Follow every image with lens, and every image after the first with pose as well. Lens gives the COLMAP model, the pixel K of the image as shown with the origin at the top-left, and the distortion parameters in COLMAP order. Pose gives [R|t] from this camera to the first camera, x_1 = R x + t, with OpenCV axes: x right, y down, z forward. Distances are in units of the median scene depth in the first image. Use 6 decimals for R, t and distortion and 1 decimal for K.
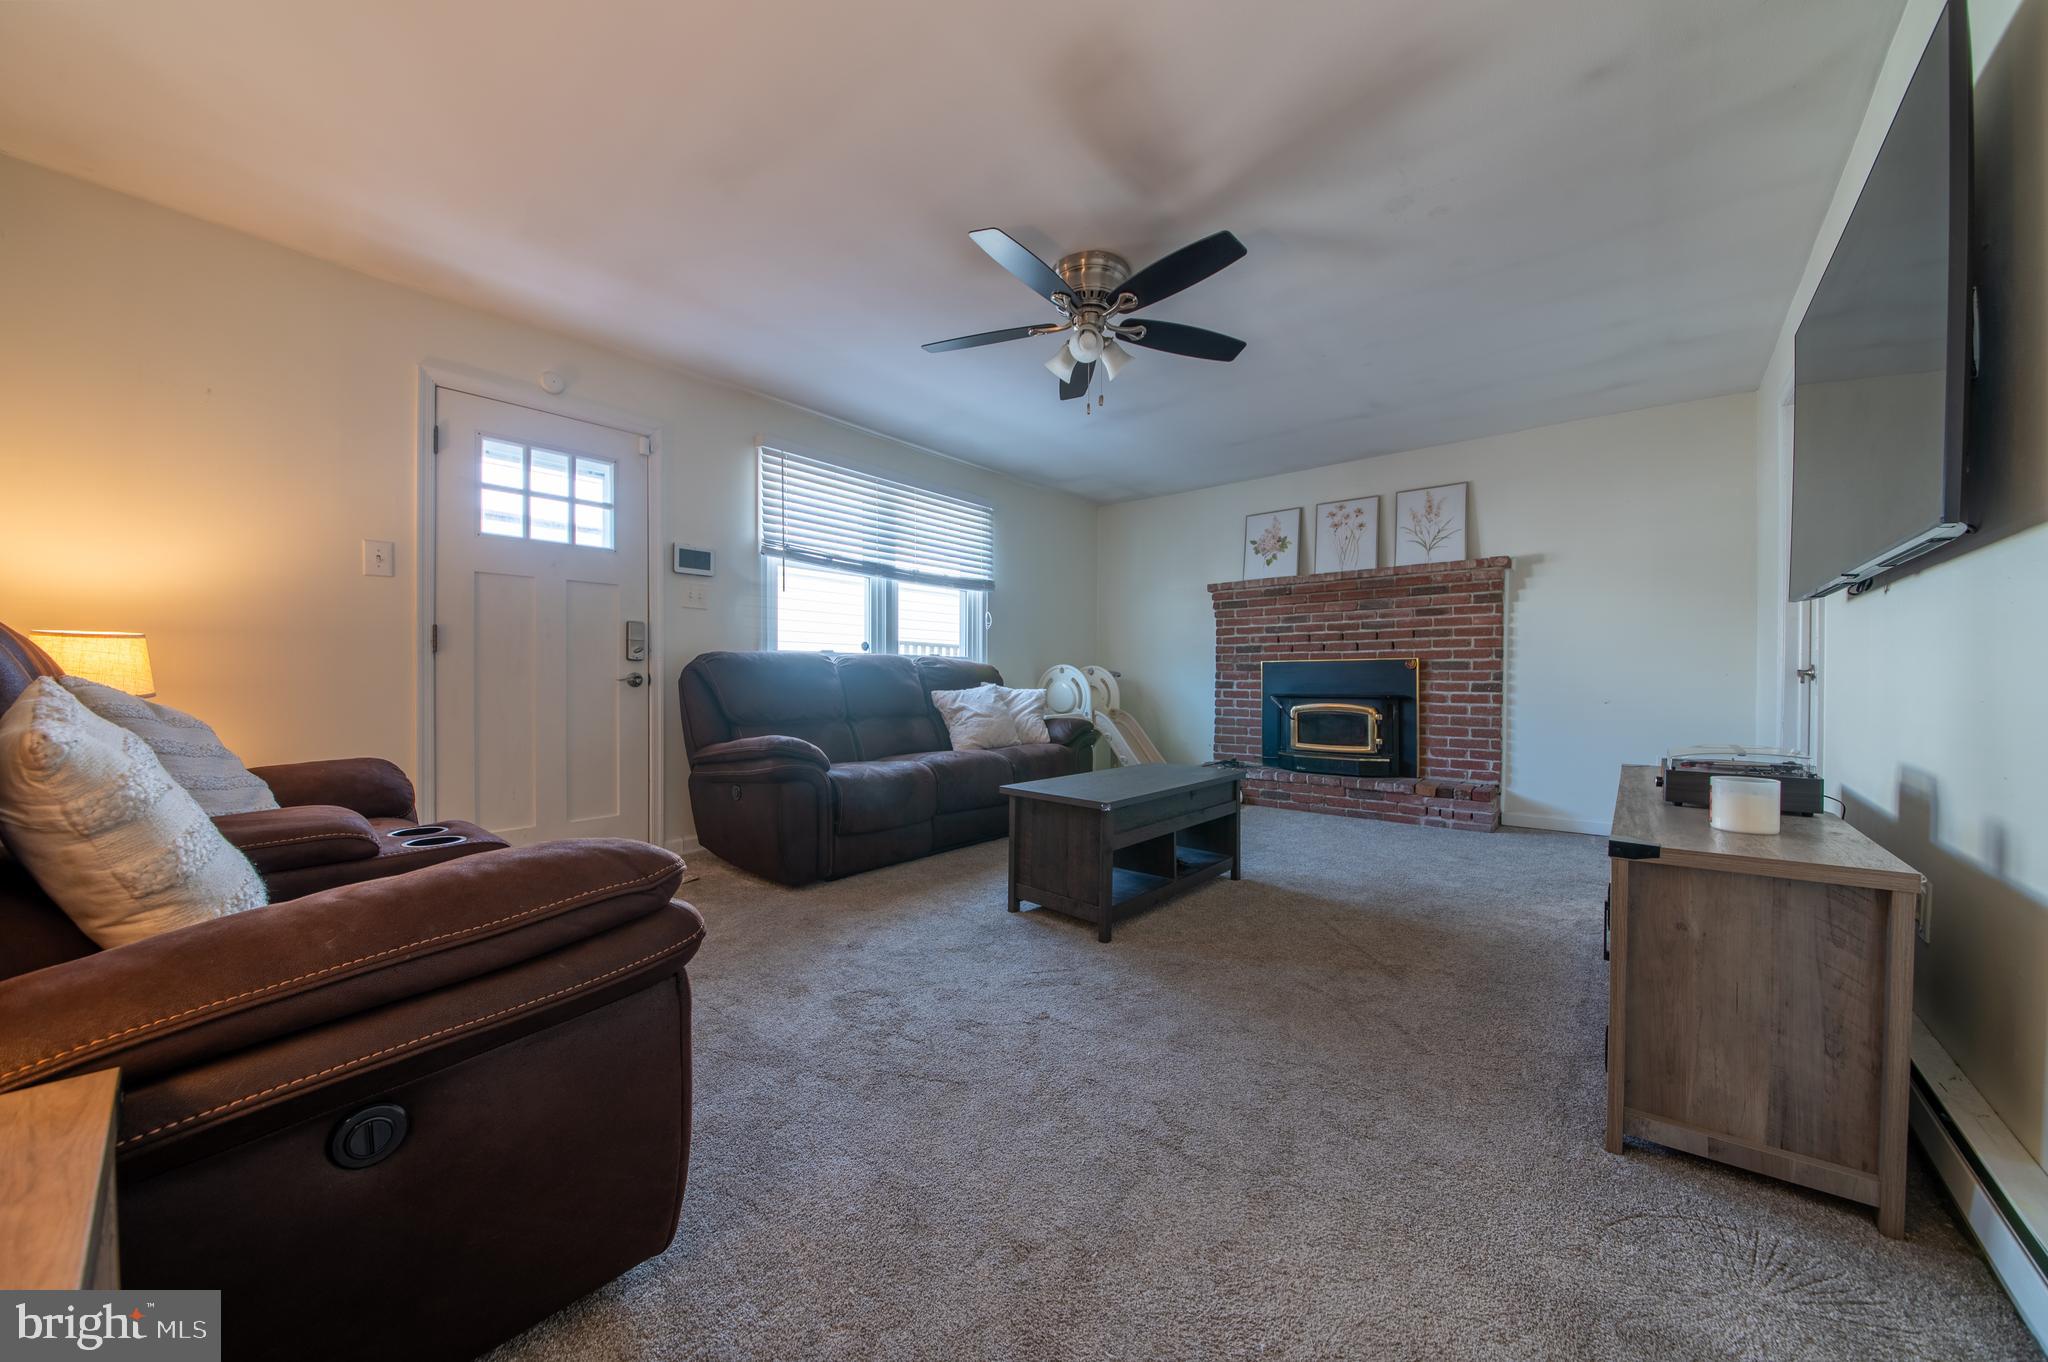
lens RADIAL K [[718.4, 0, 1005.7], [0, 718.4, 692.0], [0, 0, 1]] dist [-0.015867, -0.003665]
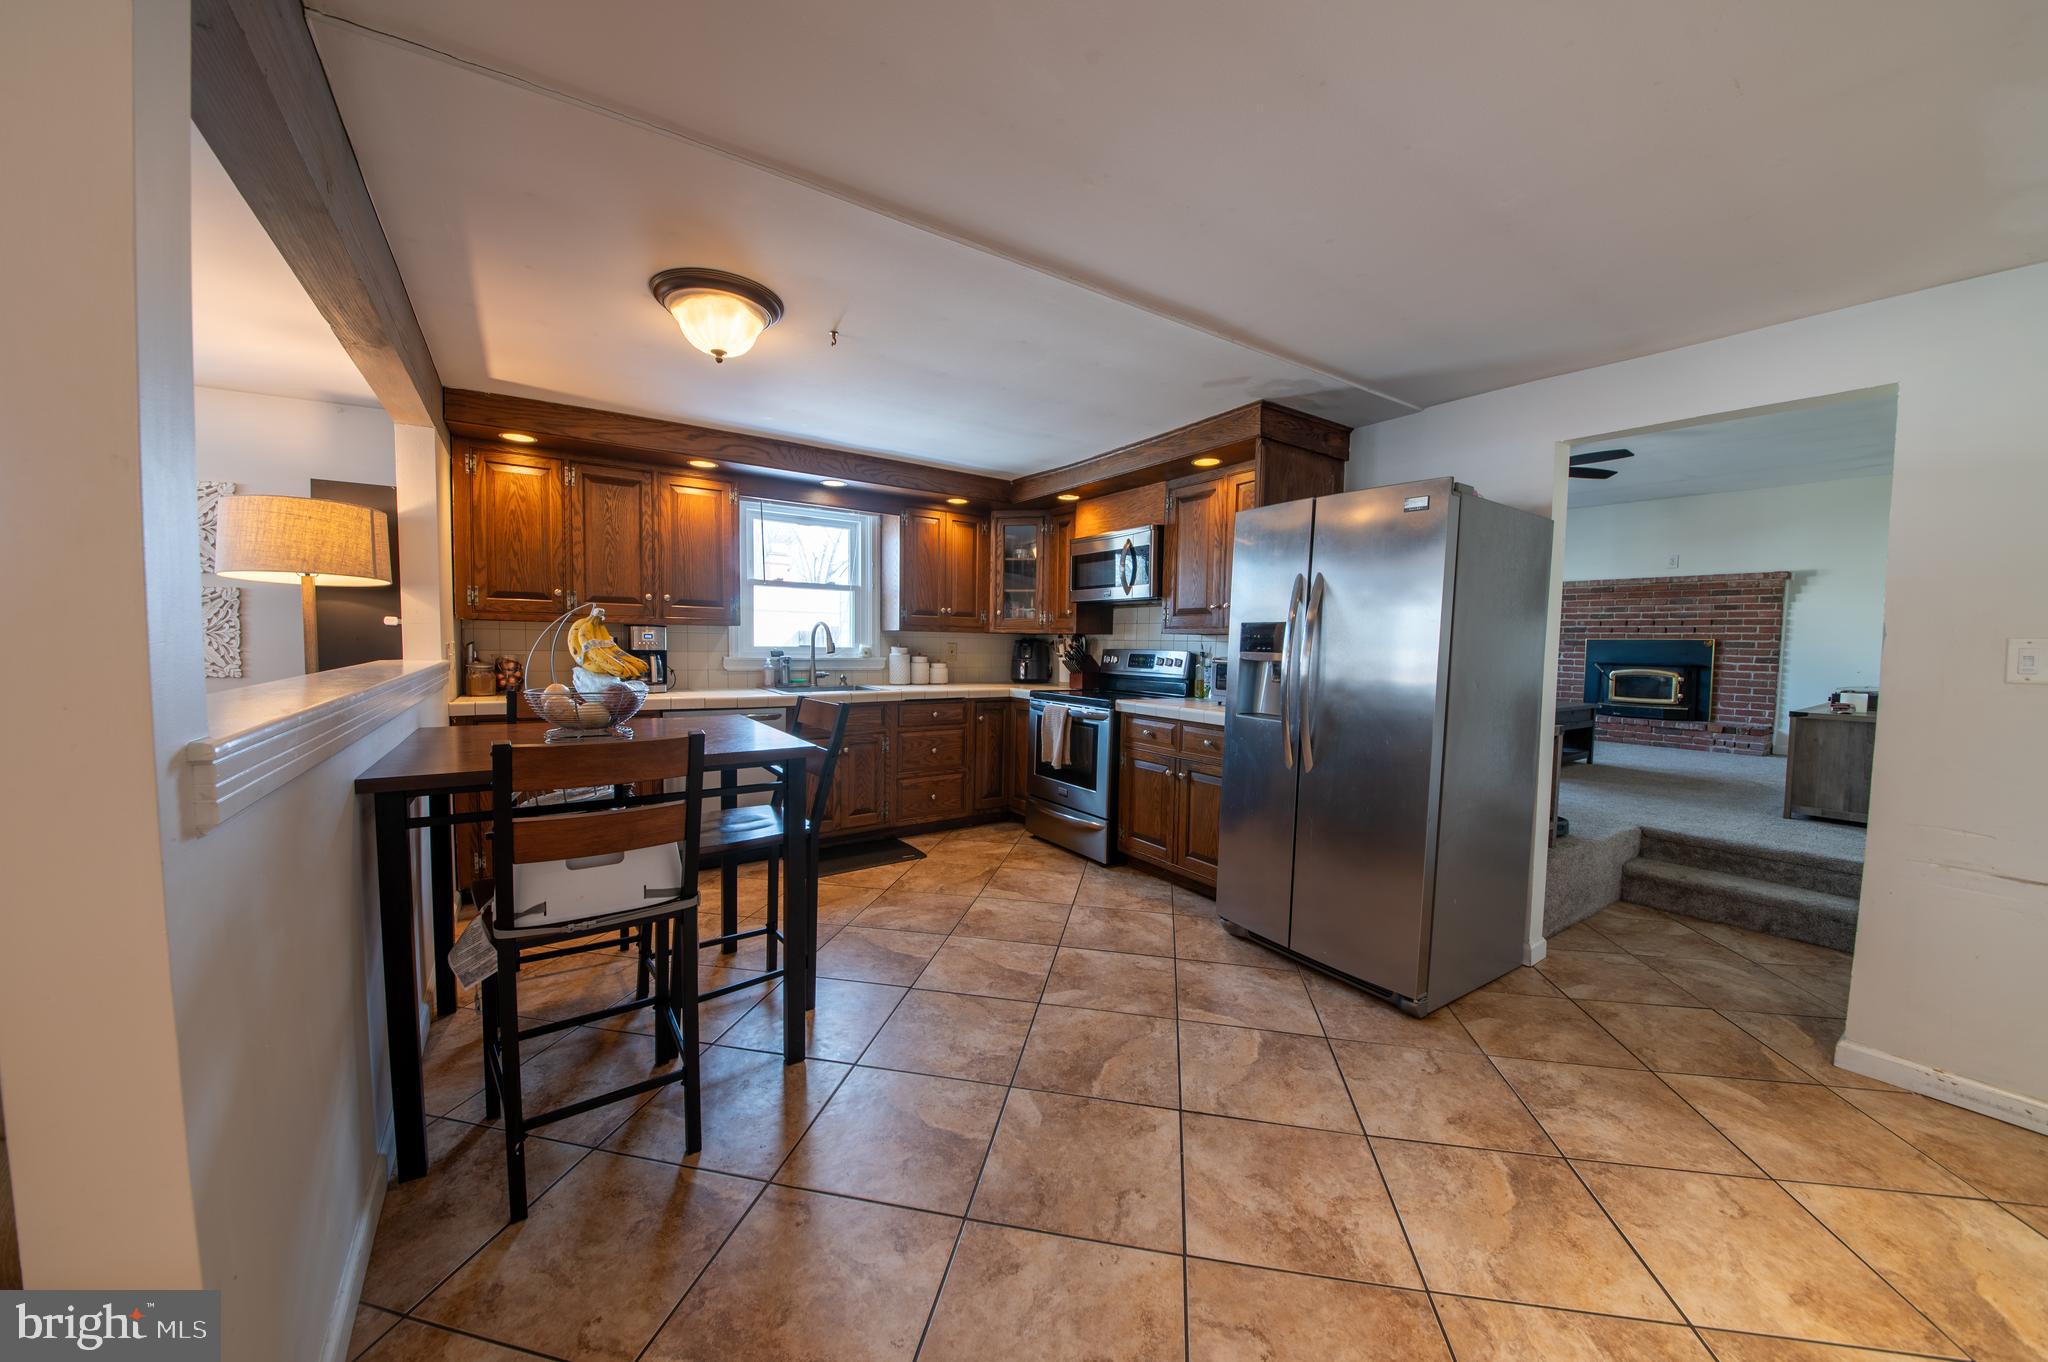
lens RADIAL K [[718.4, 0, 1053.0], [0, 718.4, 689.9], [0, 0, 1]] dist [-0.015867, -0.003665]
pose [[0.974914, 0.030301, -0.220508, -0.419020], [-0.020256, 0.998657, 0.047676, 0.014354], [0.221656, -0.042014, 0.974219, -0.710326]]
